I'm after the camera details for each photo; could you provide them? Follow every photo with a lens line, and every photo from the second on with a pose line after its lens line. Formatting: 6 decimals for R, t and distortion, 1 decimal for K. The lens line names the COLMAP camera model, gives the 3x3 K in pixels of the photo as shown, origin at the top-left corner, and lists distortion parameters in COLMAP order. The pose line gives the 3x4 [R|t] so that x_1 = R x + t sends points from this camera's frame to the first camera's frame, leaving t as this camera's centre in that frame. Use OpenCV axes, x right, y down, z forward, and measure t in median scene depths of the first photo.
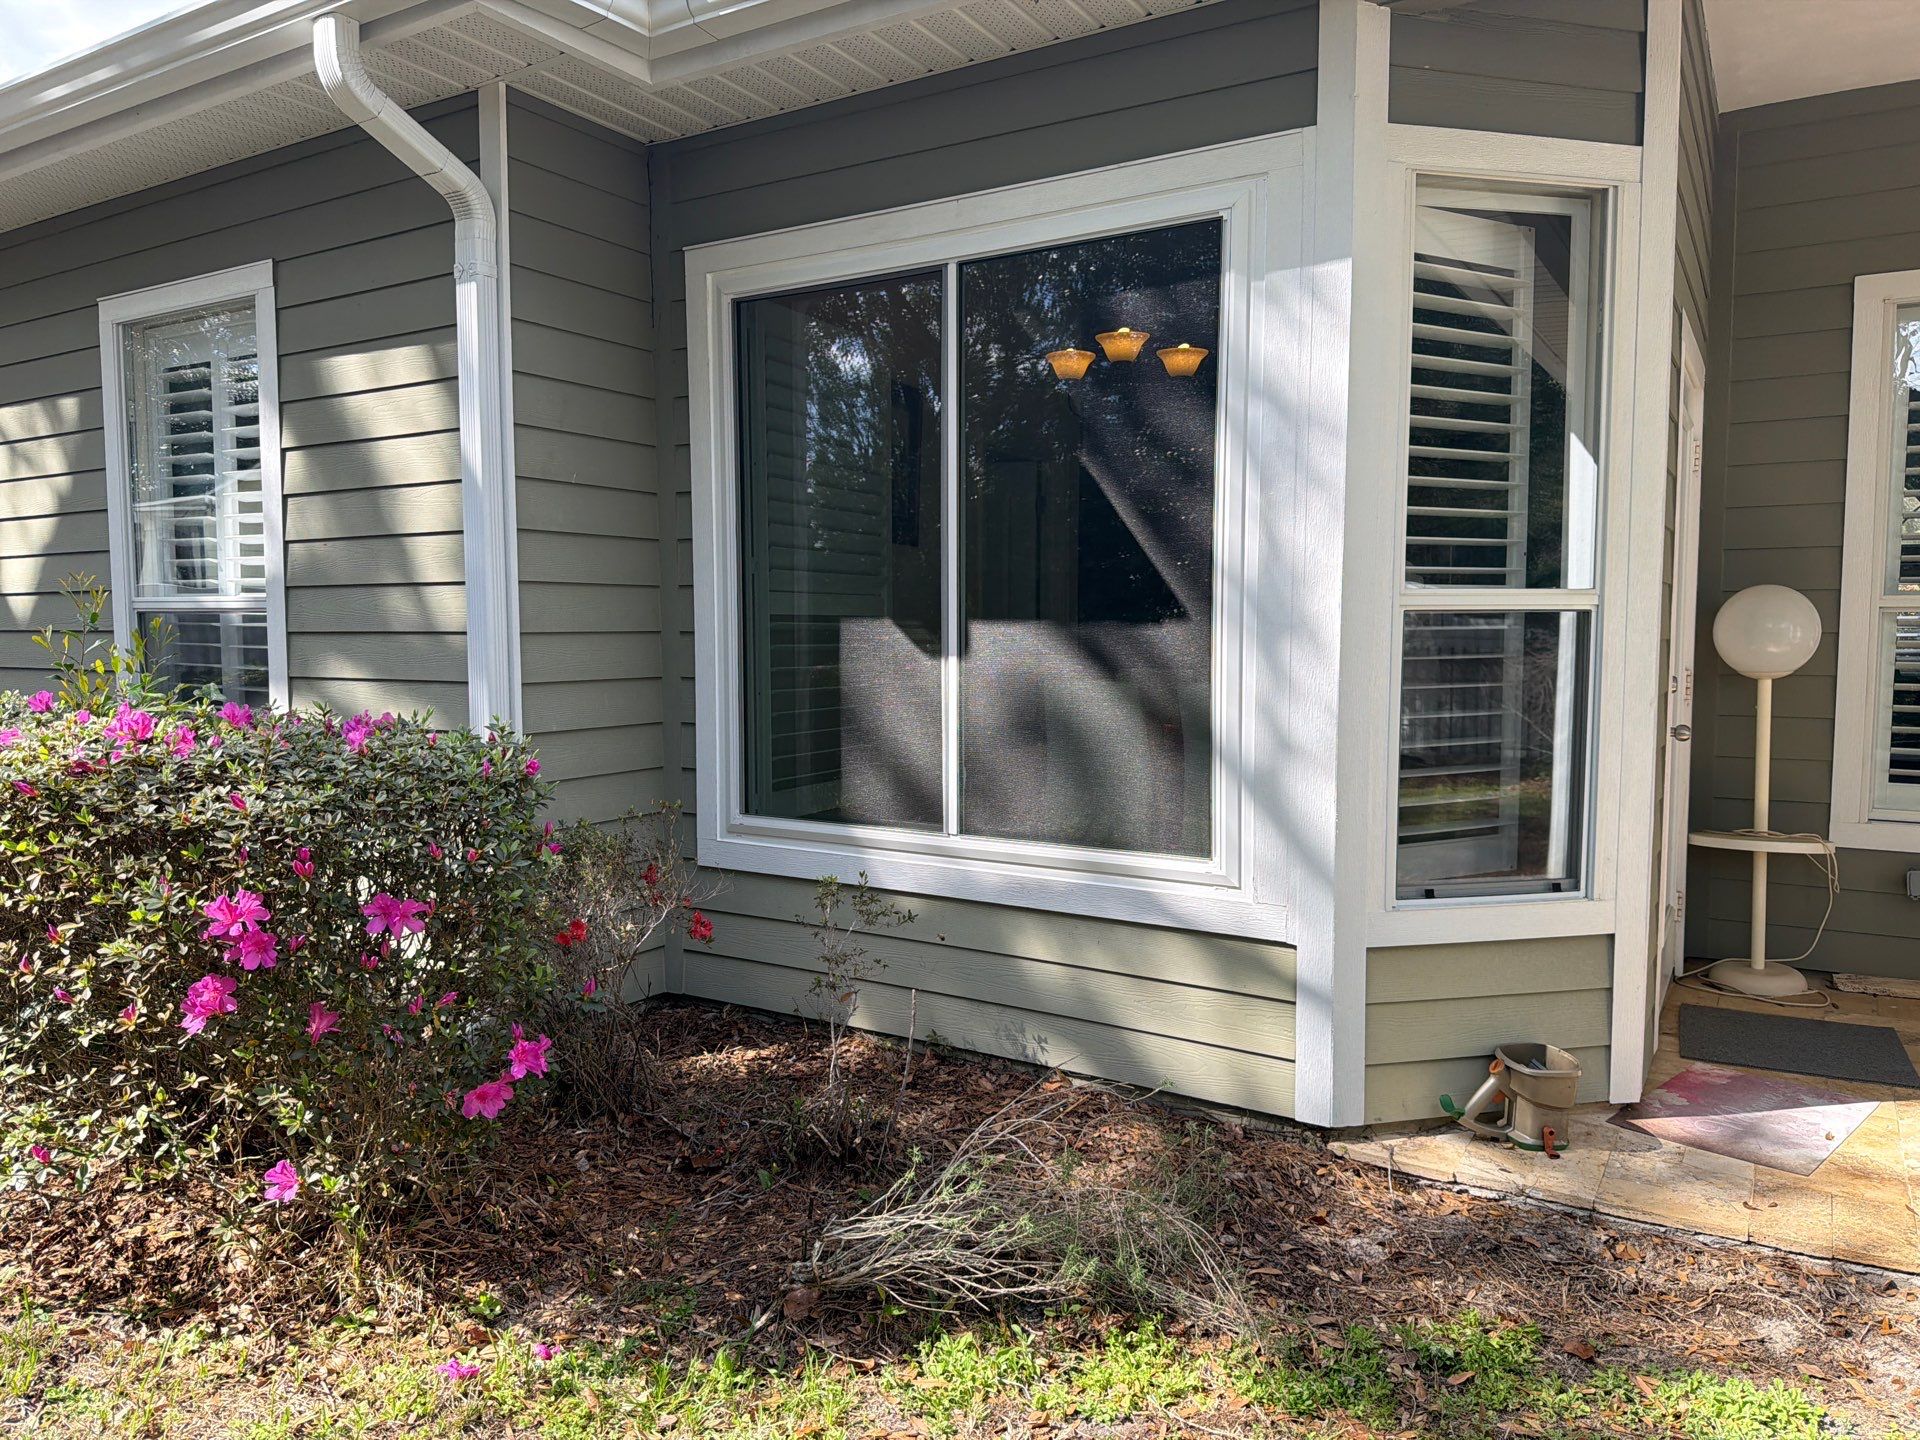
lens RADIAL K [[1335.6, 0, 951.7], [0, 1335.6, 706.4], [0, 0, 1]] dist [0.065286, -0.003760]
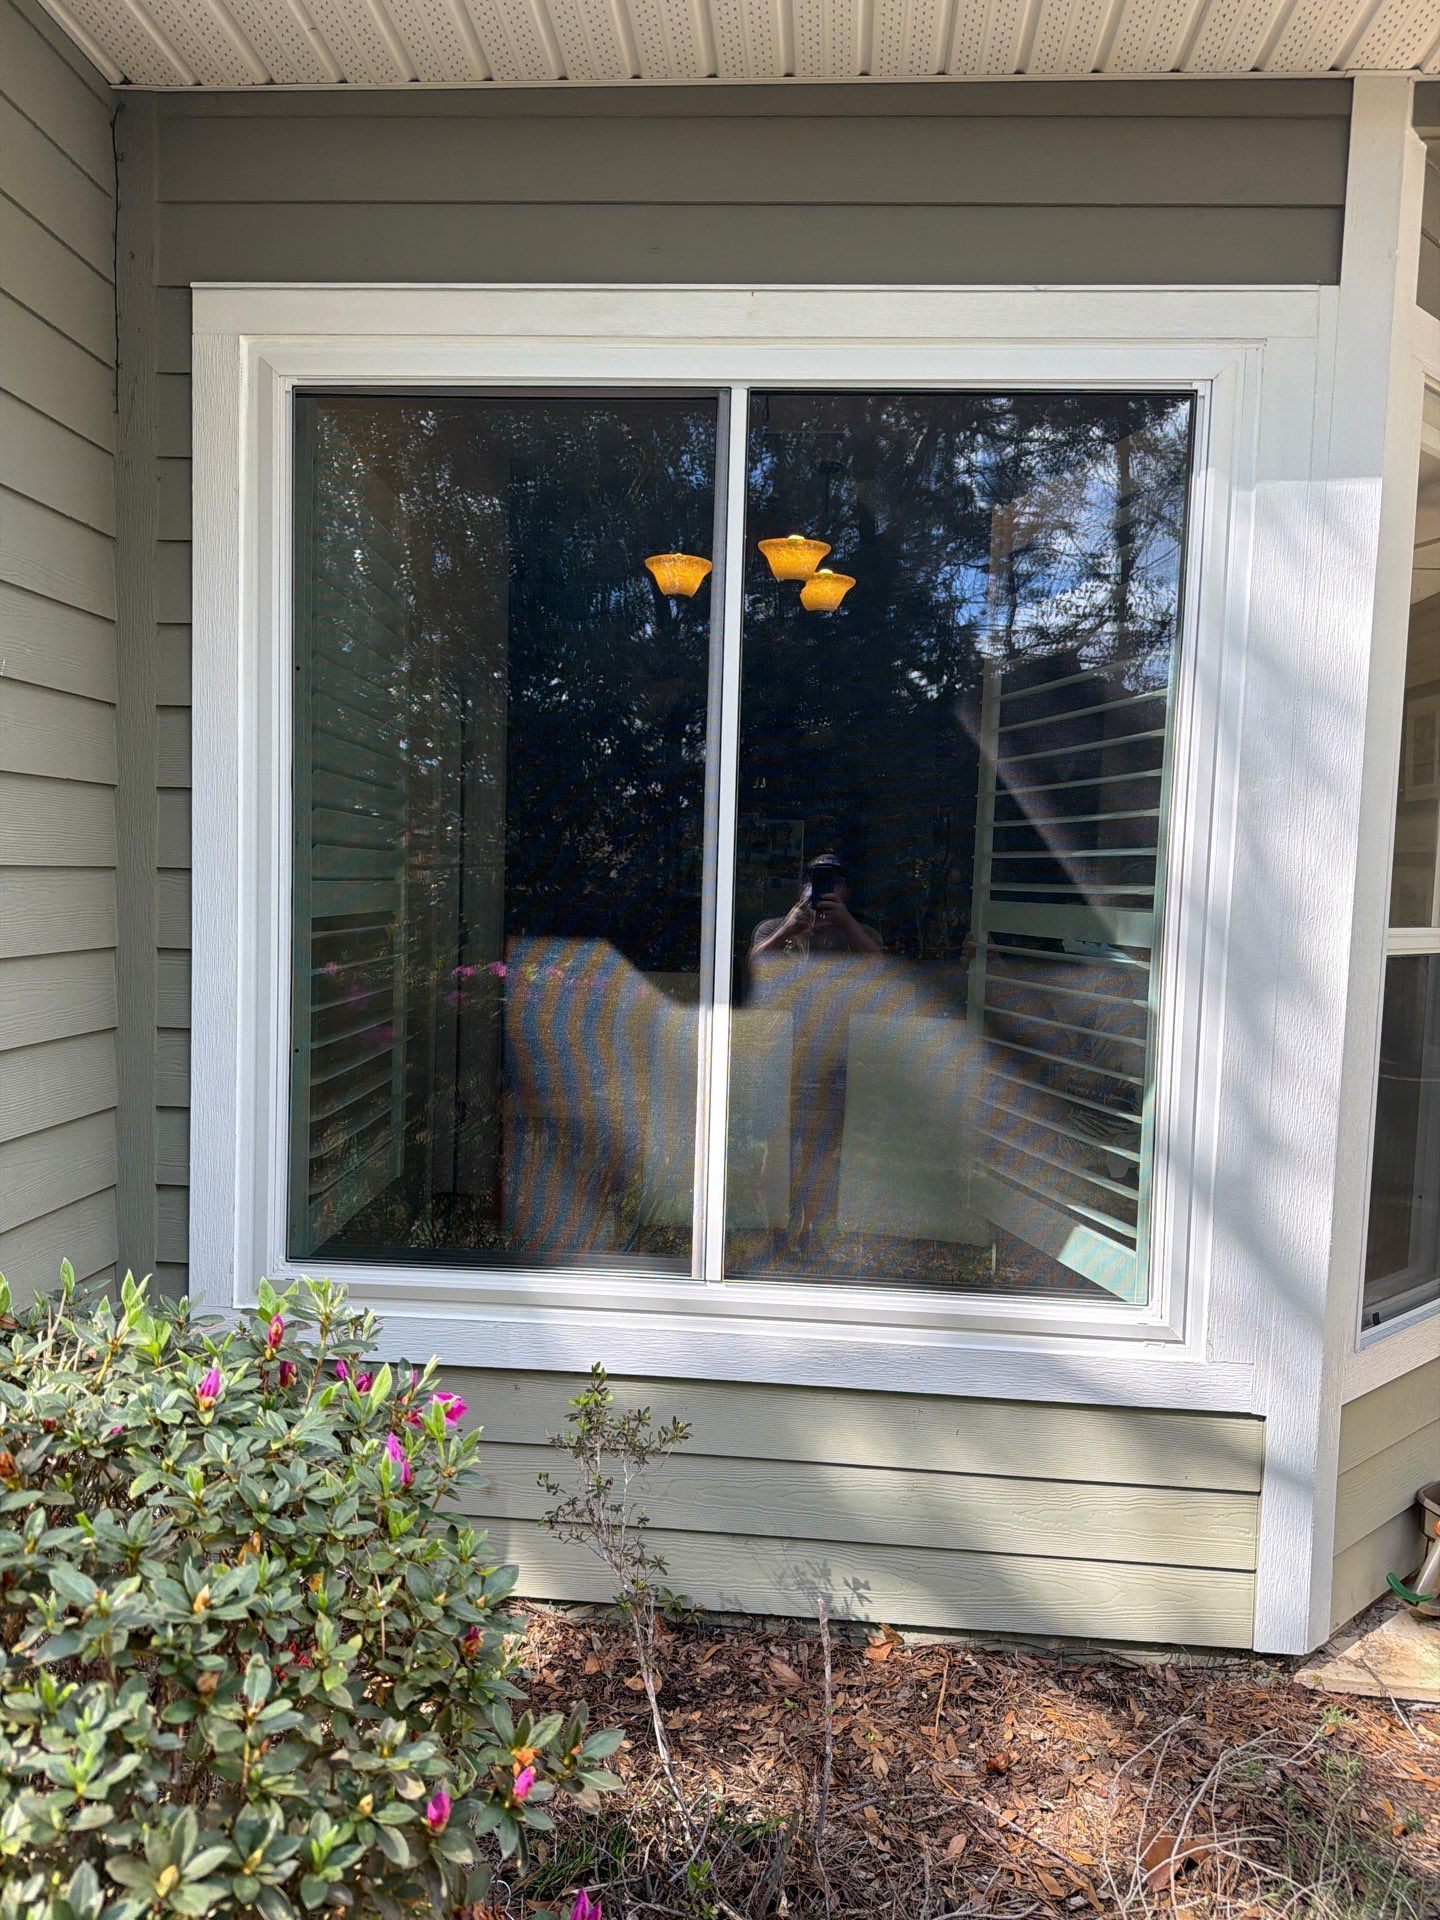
lens RADIAL K [[1377.7, 0, 720.0], [0, 1377.7, 960.0], [0, 0, 1]] dist [-0.001382, 0.000281]
pose [[0.885127, 0.001107, 0.465348, -0.311232], [-0.000696, 0.999999, -0.001055, -0.058808], [-0.465349, 0.000610, 0.885127, 0.430136]]
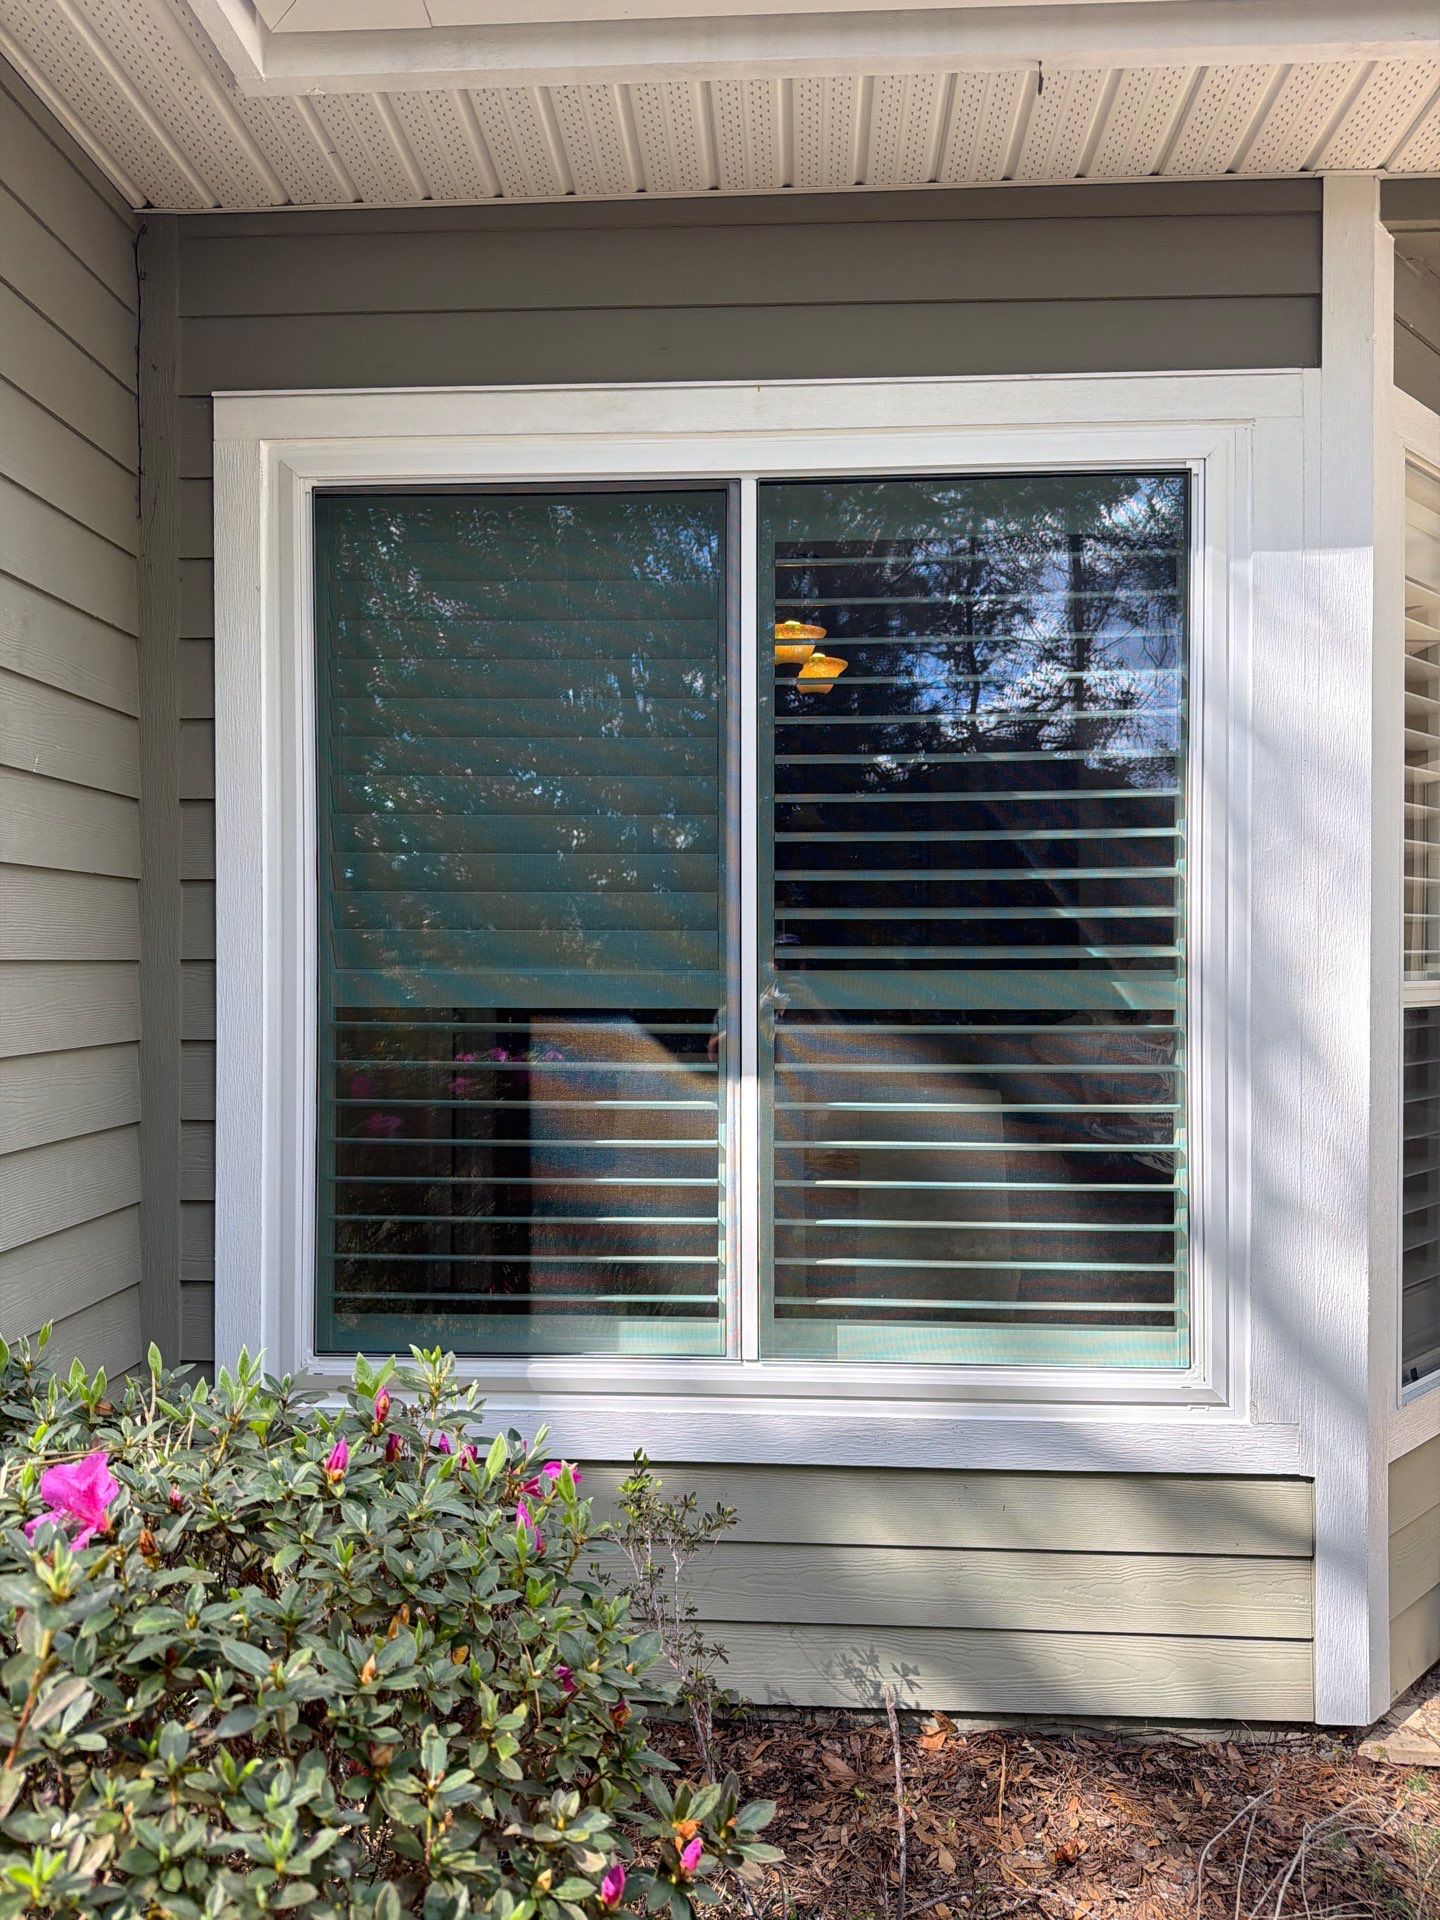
lens RADIAL K [[1376.9, 0, 712.4], [0, 1376.9, 955.0], [0, 0, 1]] dist [-0.000181, -0.002830]
pose [[0.876962, 0.005407, 0.480529, -0.337412], [0.031386, 0.997157, -0.068501, -0.052364], [-0.479533, 0.075155, 0.874300, 0.440485]]
